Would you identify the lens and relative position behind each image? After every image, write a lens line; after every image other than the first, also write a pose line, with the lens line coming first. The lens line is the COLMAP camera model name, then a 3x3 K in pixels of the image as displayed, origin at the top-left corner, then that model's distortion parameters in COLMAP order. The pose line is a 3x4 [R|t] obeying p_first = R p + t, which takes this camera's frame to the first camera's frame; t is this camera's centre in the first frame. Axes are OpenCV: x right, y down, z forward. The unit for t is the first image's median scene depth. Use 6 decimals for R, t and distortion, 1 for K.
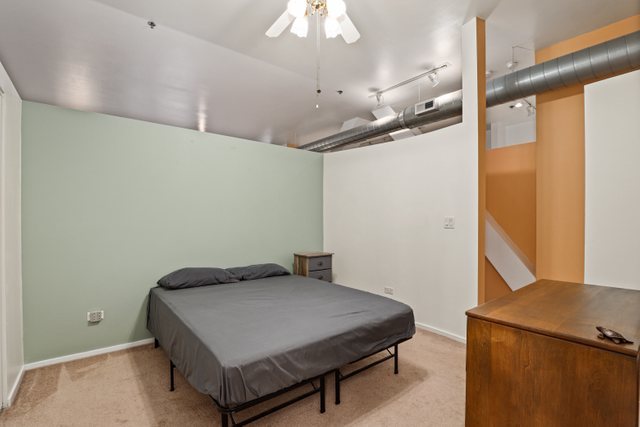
lens RADIAL K [[292.5, 0, 319.2], [0, 292.5, 218.3], [0, 0, 1]] dist [-0.041309, 0.007845]
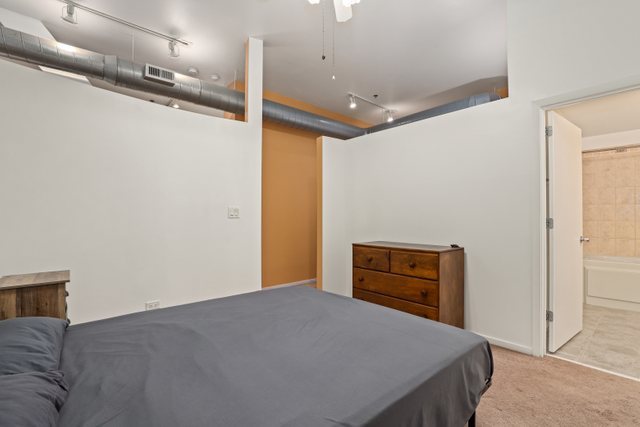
lens RADIAL K [[292.5, 0, 318.4], [0, 292.5, 214.7], [0, 0, 1]] dist [-0.041309, 0.007845]
pose [[-0.033083, 0.004329, 0.999443, -0.610147], [-0.008157, 0.999956, -0.004602, 0.024764], [-0.999419, -0.008305, -0.033046, 0.734905]]
